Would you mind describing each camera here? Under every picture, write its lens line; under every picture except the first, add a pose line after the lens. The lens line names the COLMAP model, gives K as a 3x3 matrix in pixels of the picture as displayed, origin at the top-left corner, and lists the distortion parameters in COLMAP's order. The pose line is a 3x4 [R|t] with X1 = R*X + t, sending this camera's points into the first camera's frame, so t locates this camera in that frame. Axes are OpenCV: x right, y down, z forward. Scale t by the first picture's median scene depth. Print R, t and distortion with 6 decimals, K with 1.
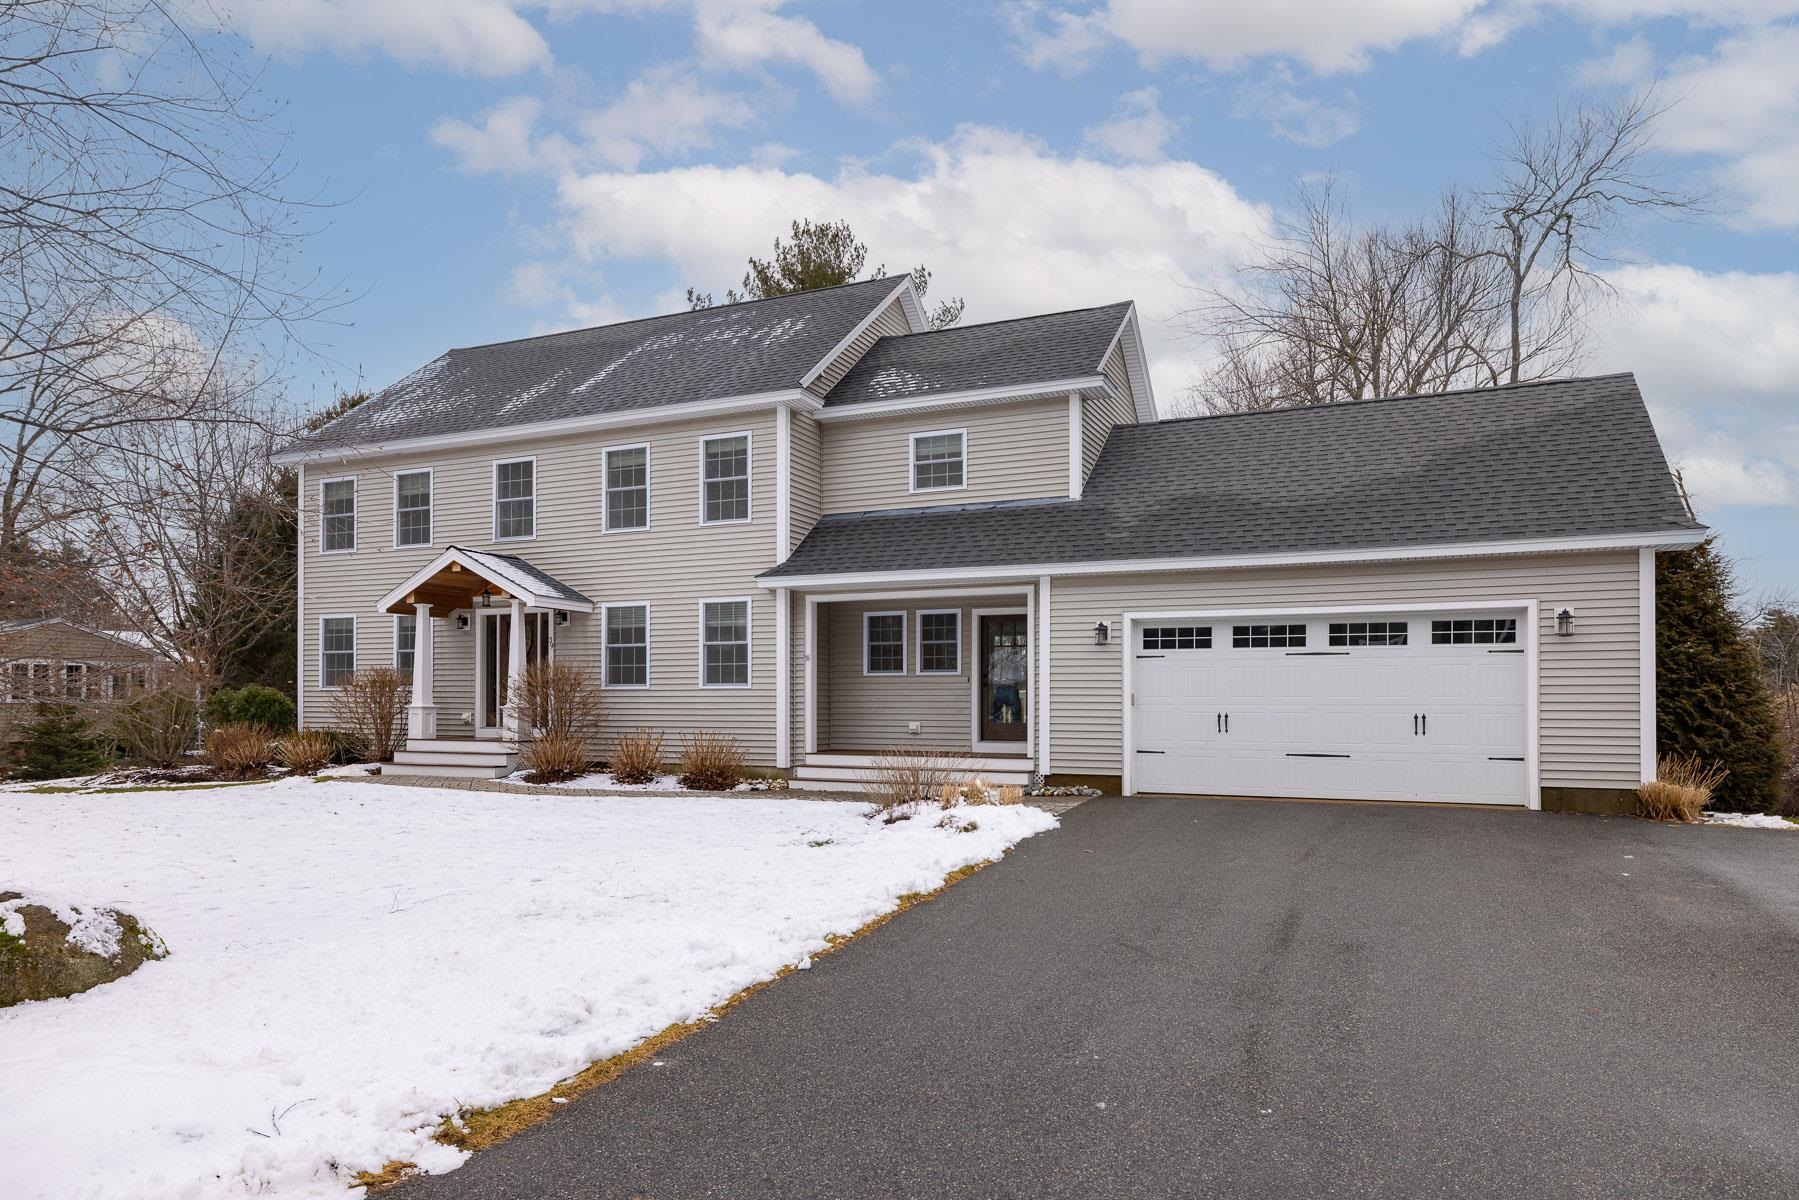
lens RADIAL K [[1116.0, 0, 897.1], [0, 1116.0, 687.8], [0, 0, 1]] dist [-0.000613, 0.000061]
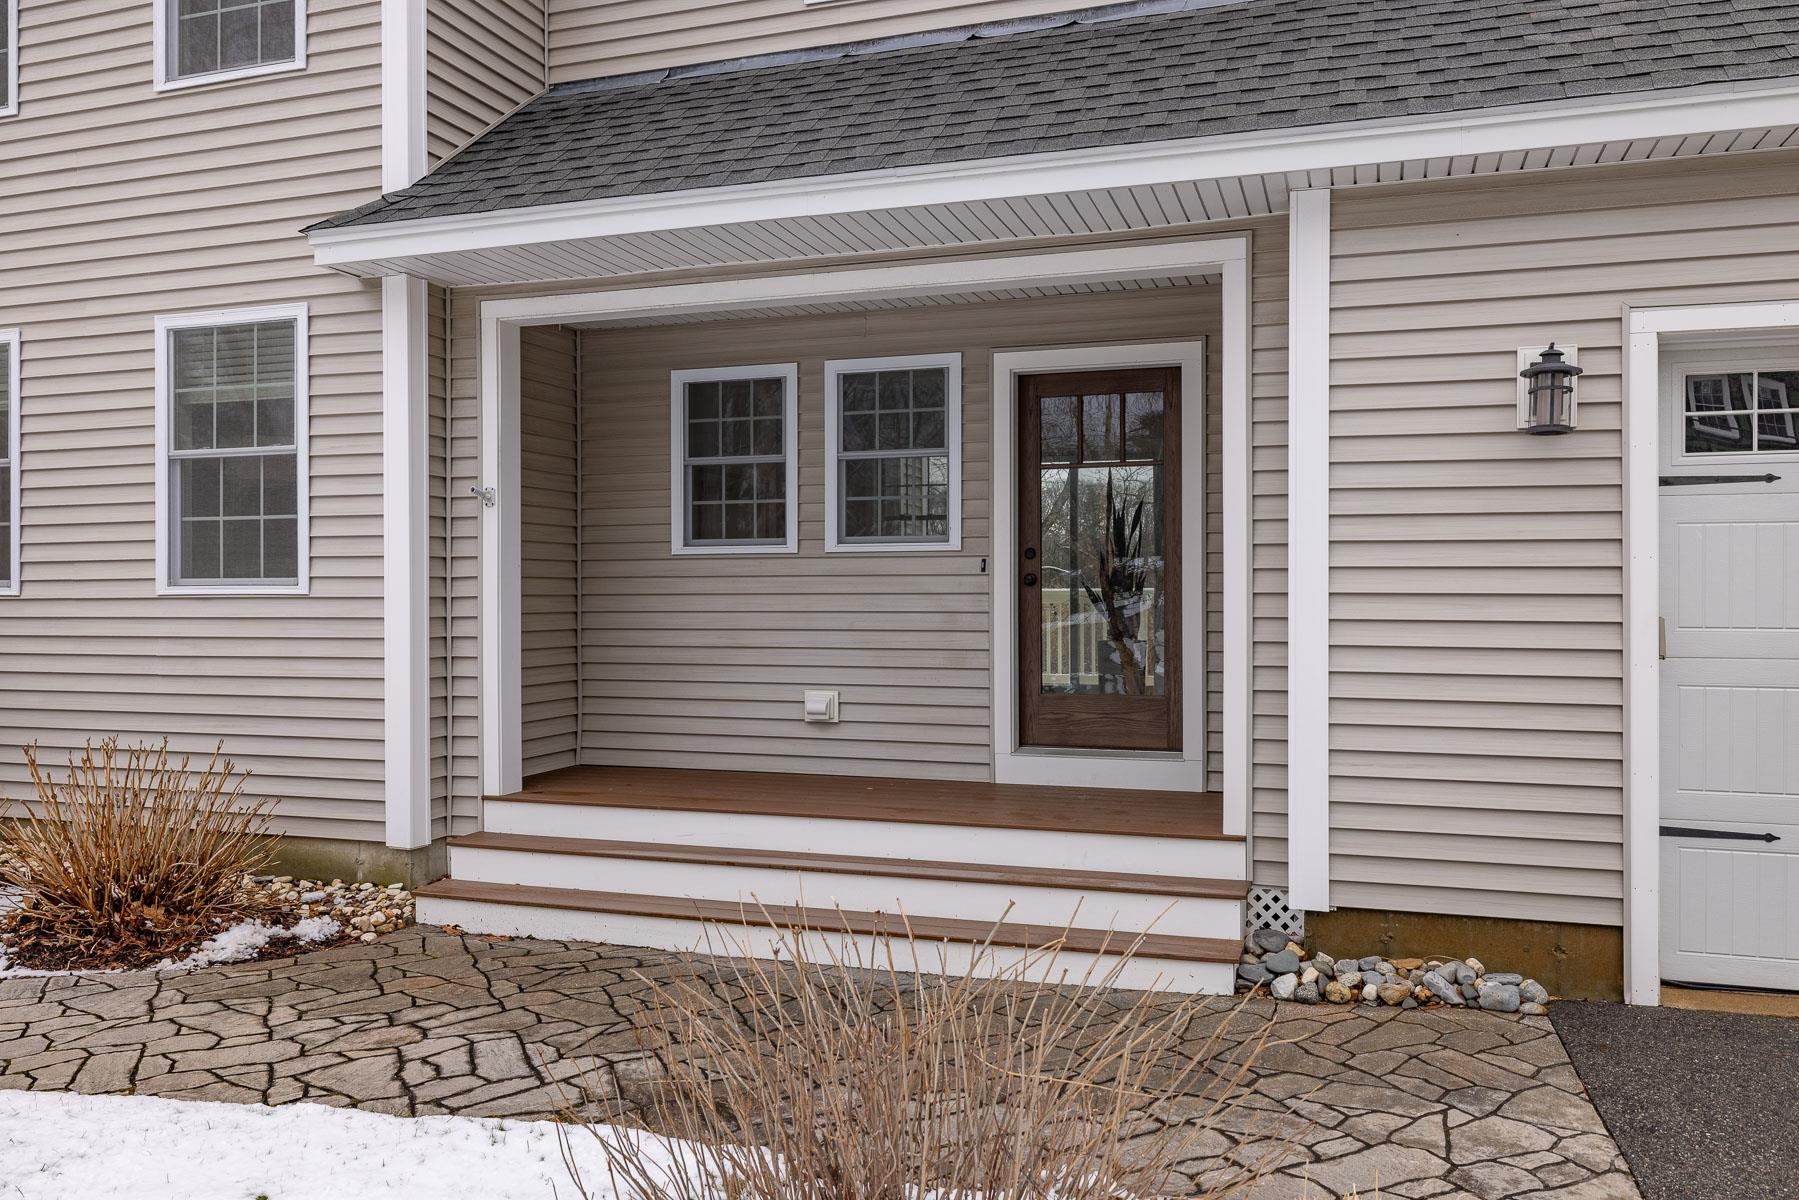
lens RADIAL K [[1415.7, 0, 868.5], [0, 1415.7, 598.0], [0, 0, 1]] dist [-0.002812, -0.001124]
pose [[0.997196, -0.003770, 0.074745, -0.002128], [0.002505, 0.999852, 0.017009, -0.004777], [-0.074798, -0.016774, 0.997058, 0.581779]]
